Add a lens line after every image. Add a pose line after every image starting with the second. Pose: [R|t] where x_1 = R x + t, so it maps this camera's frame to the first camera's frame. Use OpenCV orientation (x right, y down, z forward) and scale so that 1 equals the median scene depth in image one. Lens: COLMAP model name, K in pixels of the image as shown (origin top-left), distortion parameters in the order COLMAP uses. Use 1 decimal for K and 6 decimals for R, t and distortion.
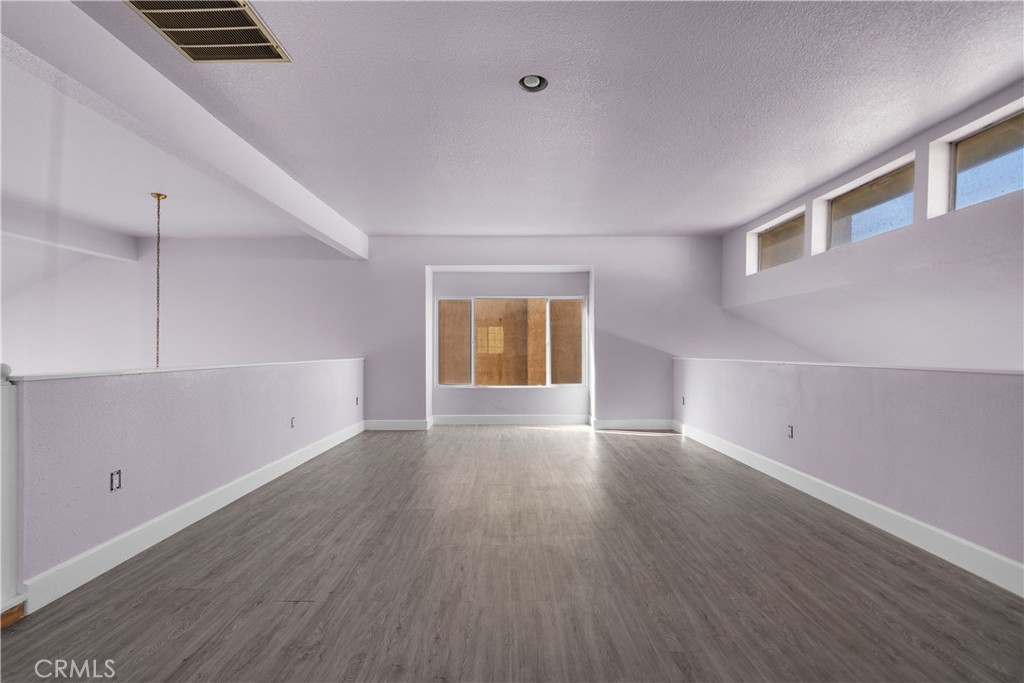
lens RADIAL K [[472.8, 0, 511.5], [0, 472.8, 346.1], [0, 0, 1]] dist [-0.002660, 0.000690]
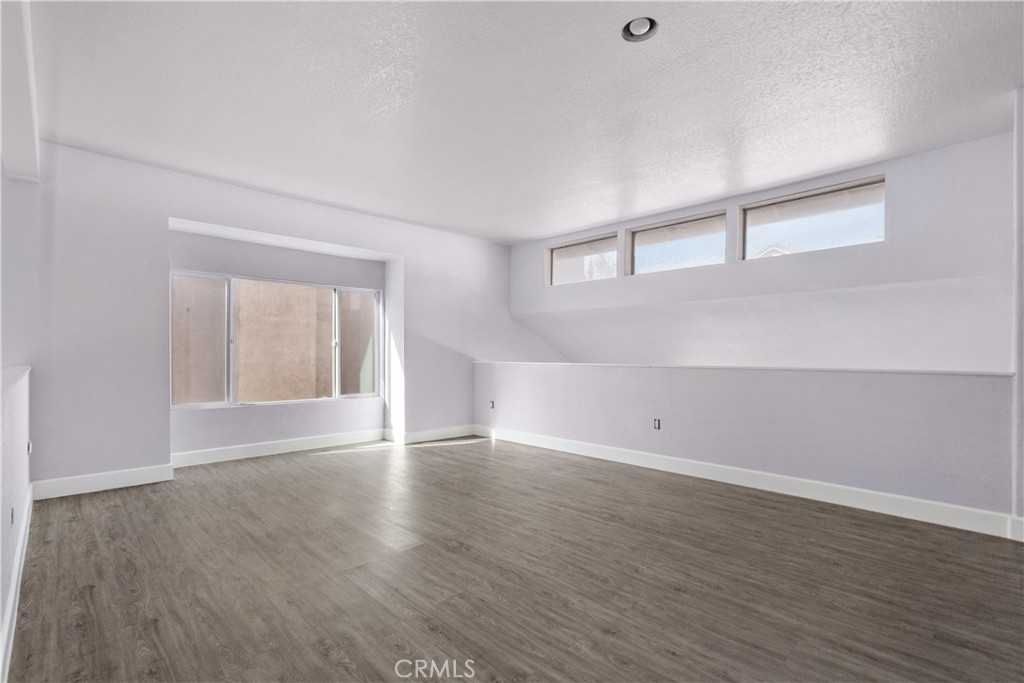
lens RADIAL K [[472.8, 0, 511.5], [0, 472.8, 346.1], [0, 0, 1]] dist [-0.002660, 0.000690]
pose [[0.719812, 0.013292, 0.694042, -0.579066], [-0.010655, 0.999910, -0.008100, -0.000642], [-0.694087, -0.001564, 0.719889, 0.463179]]
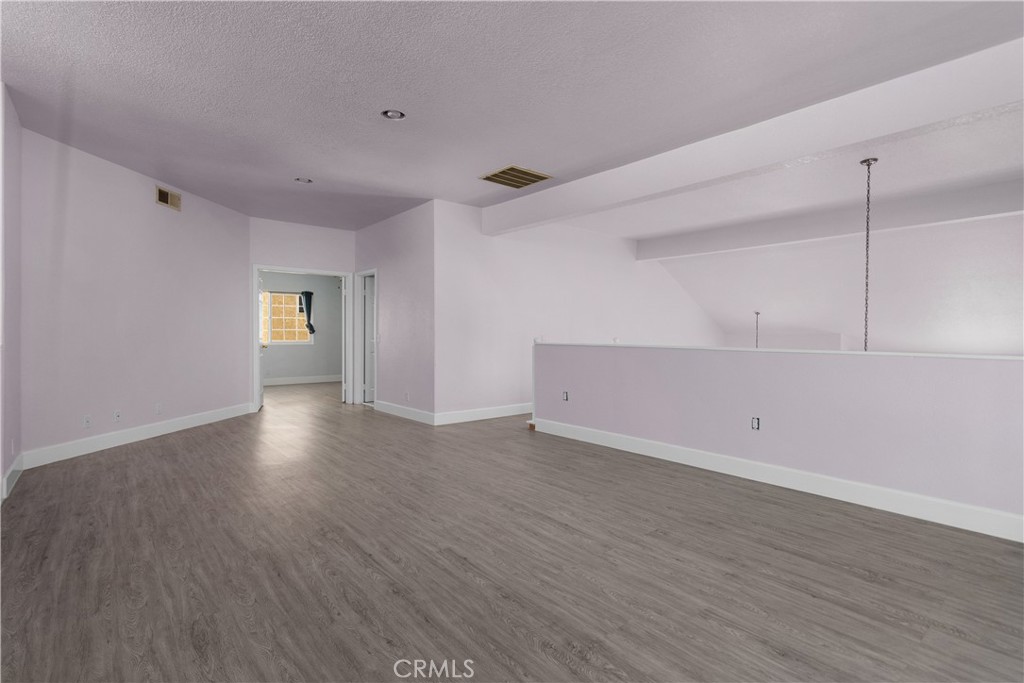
lens RADIAL K [[493.7, 0, 512.0], [0, 493.7, 341.5], [0, 0, 1]] dist [-0.001905, -0.000214]
pose [[-0.766928, 0.008078, -0.641683, 0.532881], [0.000232, 0.999924, 0.012311, 0.013042], [0.641734, 0.009292, -0.766871, 1.834783]]
